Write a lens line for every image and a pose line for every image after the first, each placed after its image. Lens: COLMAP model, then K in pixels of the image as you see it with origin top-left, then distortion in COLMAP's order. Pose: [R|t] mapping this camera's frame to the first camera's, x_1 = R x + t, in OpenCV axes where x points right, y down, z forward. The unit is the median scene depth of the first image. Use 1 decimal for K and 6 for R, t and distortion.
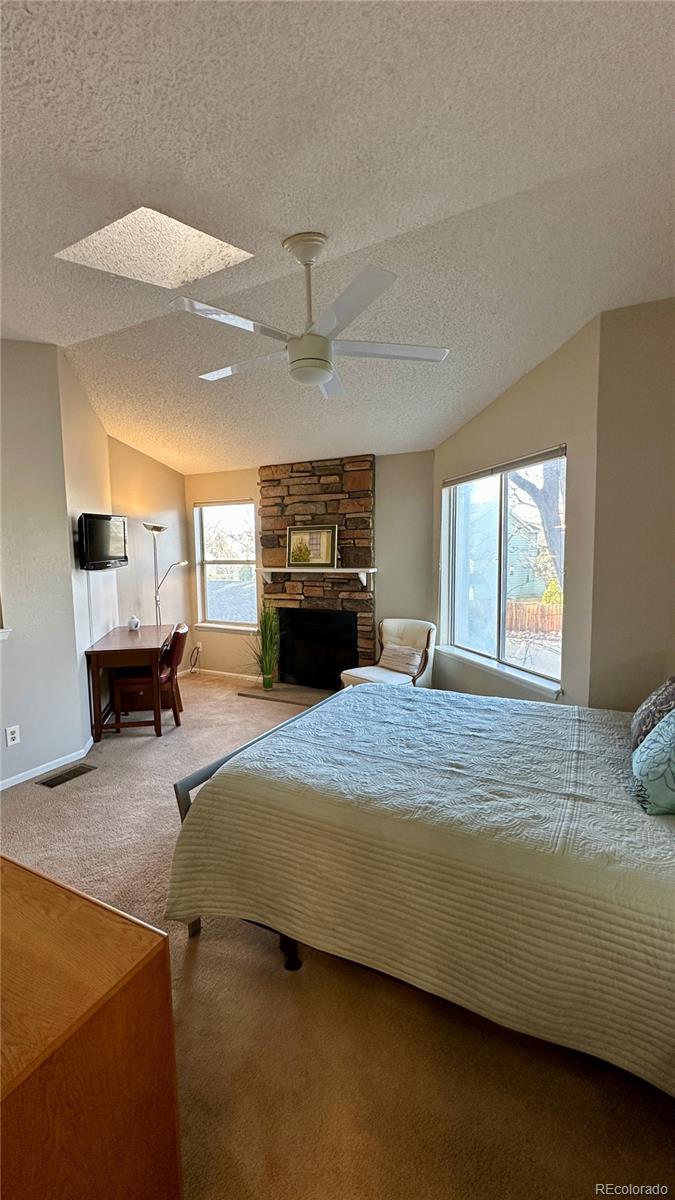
lens RADIAL K [[497.5, 0, 382.0], [0, 497.5, 595.8], [0, 0, 1]] dist [0.000955, 0.000078]
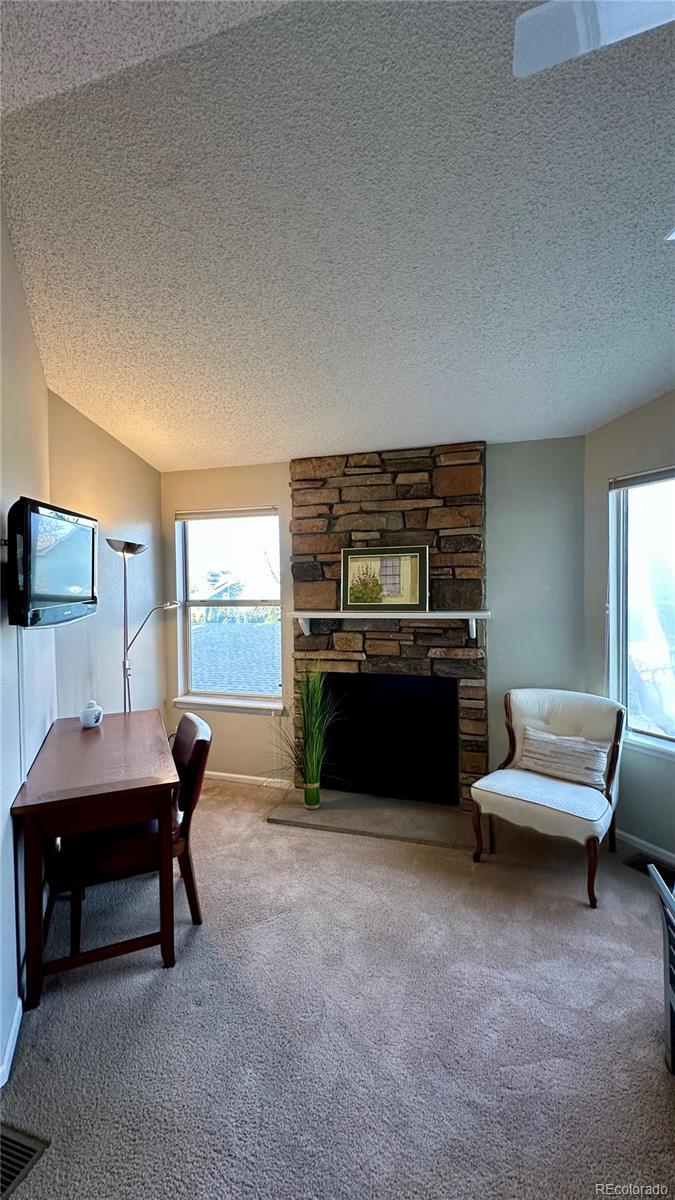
lens RADIAL K [[497.5, 0, 382.0], [0, 497.5, 595.8], [0, 0, 1]] dist [0.000955, 0.000078]
pose [[0.985567, -0.005531, 0.169193, -0.251625], [0.017739, 0.997338, -0.070727, -0.030466], [-0.168352, 0.072708, 0.983042, 0.357154]]
